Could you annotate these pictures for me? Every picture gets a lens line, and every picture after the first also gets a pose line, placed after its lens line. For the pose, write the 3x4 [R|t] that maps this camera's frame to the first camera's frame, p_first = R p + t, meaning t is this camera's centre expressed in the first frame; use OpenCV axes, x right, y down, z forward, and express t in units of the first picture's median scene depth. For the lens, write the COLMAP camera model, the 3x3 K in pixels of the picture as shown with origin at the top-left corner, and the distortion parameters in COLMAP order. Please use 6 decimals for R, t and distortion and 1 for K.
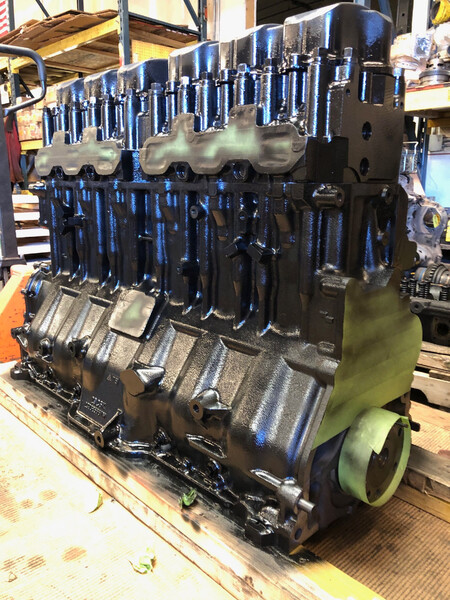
lens RADIAL K [[489.4, 0, 220.5], [0, 489.4, 297.9], [0, 0, 1]] dist [0.017941, -0.015989]
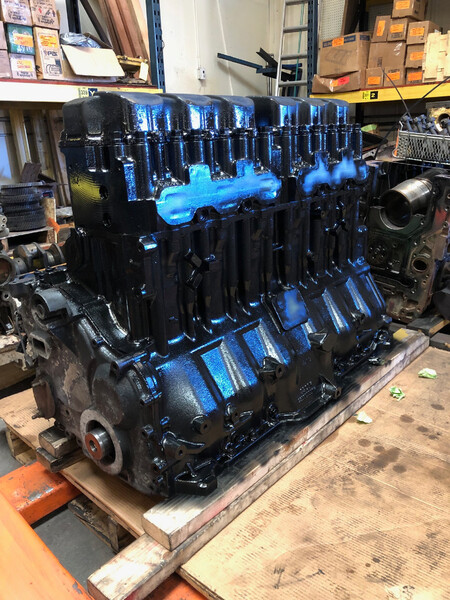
lens RADIAL K [[489.4, 0, 226.6], [0, 489.4, 299.0], [0, 0, 1]] dist [0.017941, -0.015989]
pose [[-0.071346, -0.323457, 0.943549, -1.520040], [0.271574, 0.903924, 0.330408, -0.508958], [-0.959769, 0.279817, 0.023351, 1.281390]]
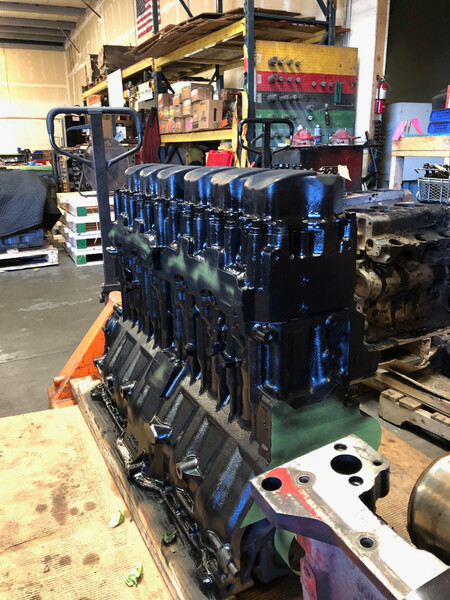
lens RADIAL K [[489.4, 0, 226.0], [0, 489.4, 296.7], [0, 0, 1]] dist [0.017941, -0.015989]
pose [[0.960126, 0.060987, -0.272836, 0.357714], [-0.043609, 0.996641, 0.069317, -0.296581], [0.276147, -0.054655, 0.959560, -0.166989]]
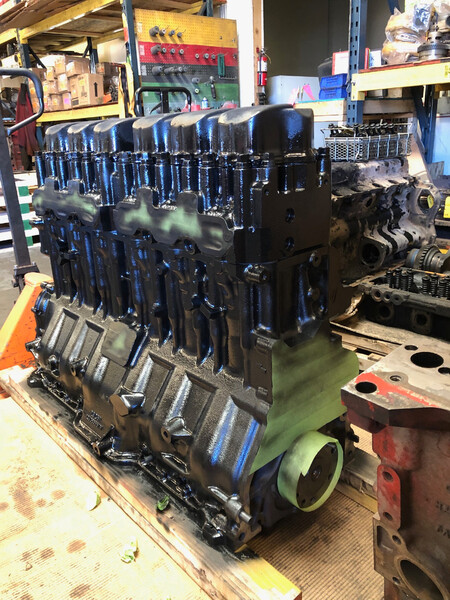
lens RADIAL K [[489.4, 0, 223.4], [0, 489.4, 299.5], [0, 0, 1]] dist [0.017941, -0.015989]
pose [[0.997972, -0.032683, -0.054626, 0.157064], [0.038292, 0.993734, 0.105009, -0.213024], [0.050851, -0.106887, 0.992970, -0.164658]]
